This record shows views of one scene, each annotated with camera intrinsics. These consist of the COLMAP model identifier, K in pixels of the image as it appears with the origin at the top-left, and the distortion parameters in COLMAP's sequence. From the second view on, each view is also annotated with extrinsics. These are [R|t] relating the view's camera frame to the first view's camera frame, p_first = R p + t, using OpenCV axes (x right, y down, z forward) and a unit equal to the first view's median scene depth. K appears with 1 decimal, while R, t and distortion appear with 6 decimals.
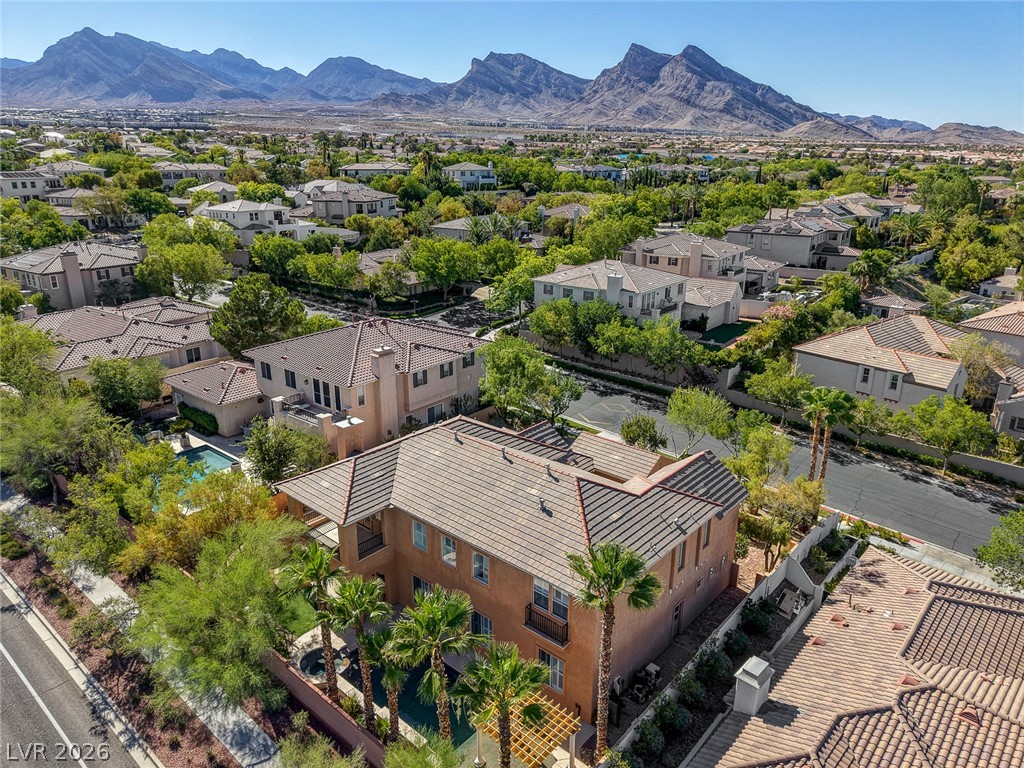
lens RADIAL K [[681.7, 0, 512.0], [0, 681.7, 384.0], [0, 0, 1]] dist [0.054819, -0.075795]
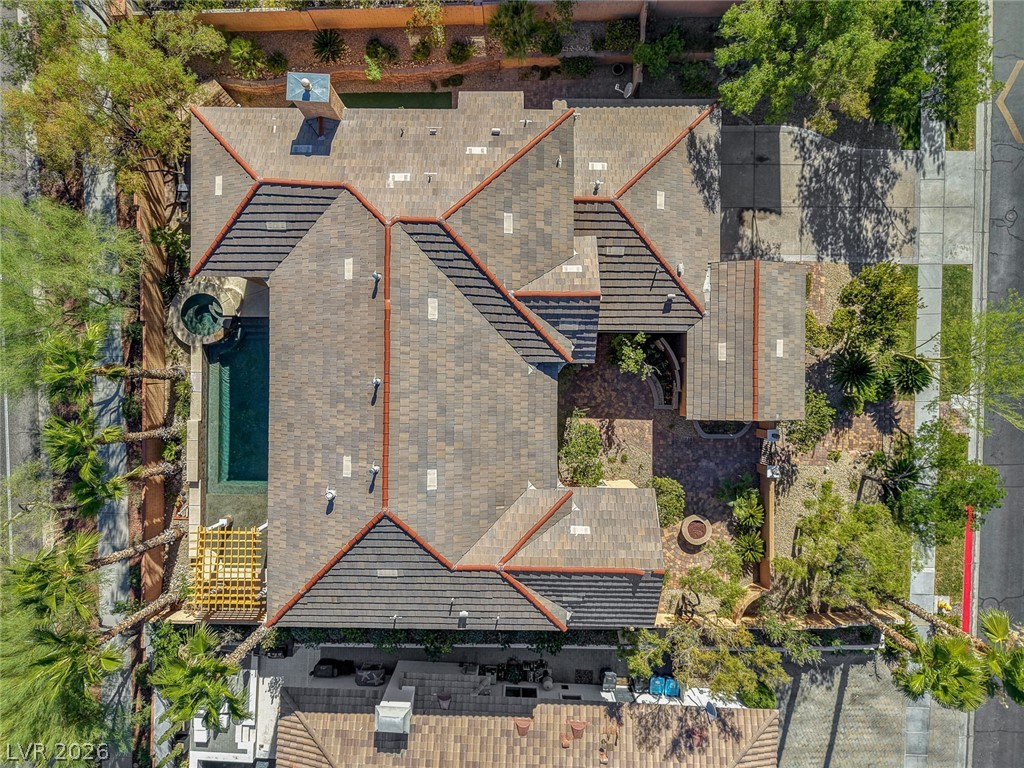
lens RADIAL K [[687.8, 0, 506.2], [0, 687.8, 386.9], [0, 0, 1]] dist [-0.000386, -0.004581]
pose [[0.653400, 0.756993, -0.005446, 0.036177], [-0.227481, 0.203202, 0.952345, -0.260695], [0.722025, -0.621024, 0.304974, 0.421076]]
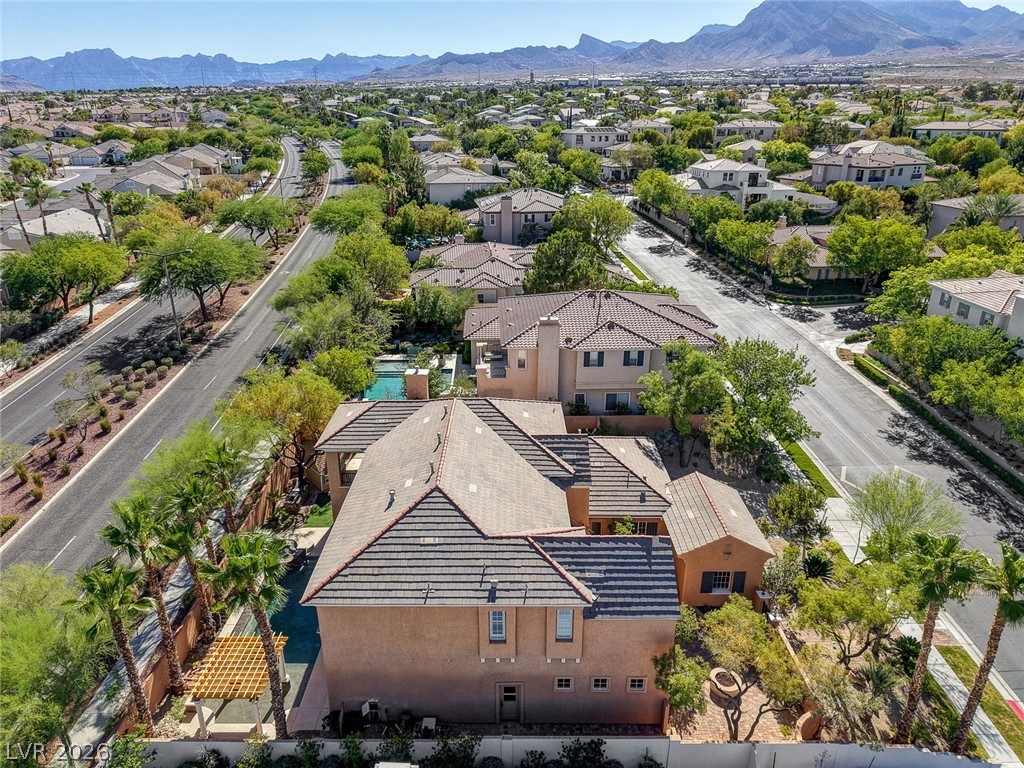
lens RADIAL K [[686.8, 0, 505.8], [0, 686.8, 379.1], [0, 0, 1]] dist [0.011936, -0.006249]
pose [[0.654535, 0.270505, -0.705982, 0.332847], [-0.234922, 0.960345, 0.150165, -0.068520], [0.718607, 0.067562, 0.692127, 0.189510]]
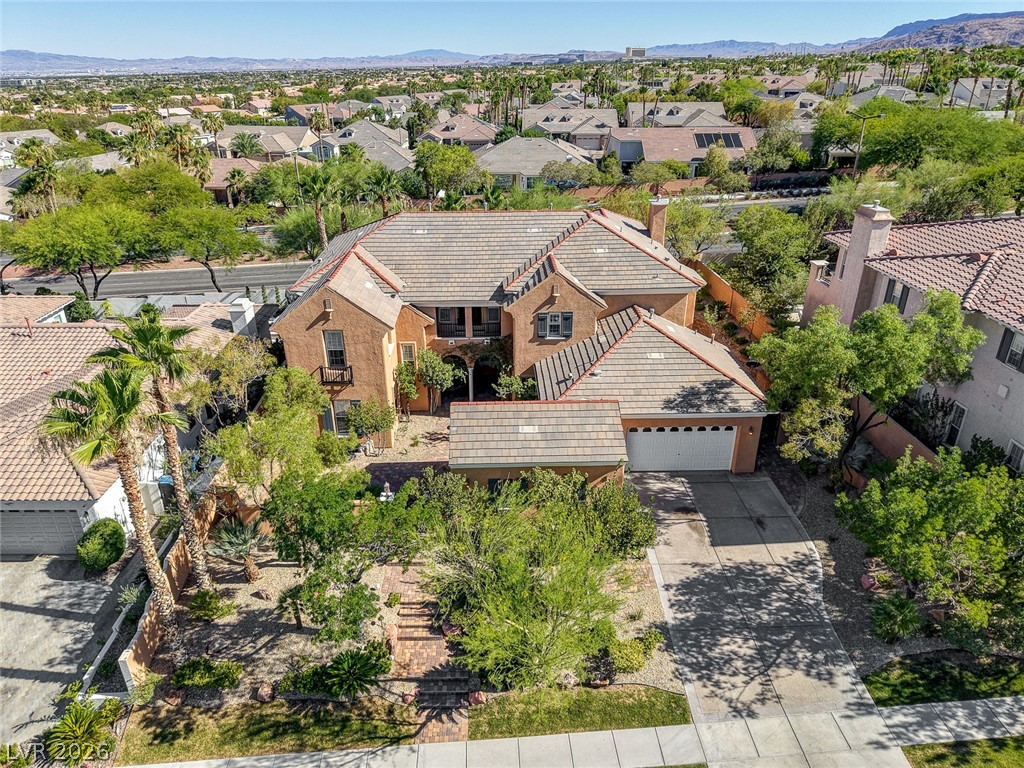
lens RADIAL K [[686.8, 0, 505.8], [0, 686.8, 379.1], [0, 0, 1]] dist [0.011936, -0.006249]
pose [[-0.732700, 0.292438, -0.614517, 0.324397], [-0.205378, 0.765855, 0.609333, -0.163967], [0.648823, 0.572666, -0.501081, 0.802943]]
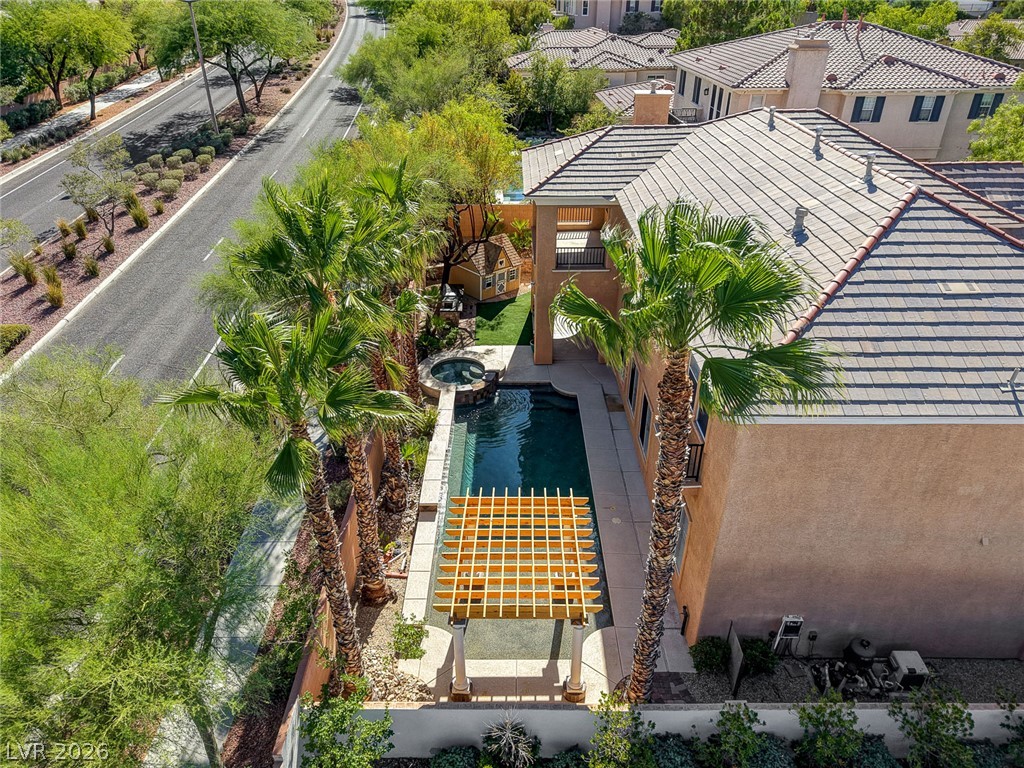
lens RADIAL K [[686.8, 0, 505.8], [0, 686.8, 379.1], [0, 0, 1]] dist [0.011936, -0.006249]
pose [[0.656667, 0.378303, -0.652437, 0.110088], [-0.234274, 0.924618, 0.300329, 0.078218], [0.716871, -0.044367, 0.695793, 0.228004]]
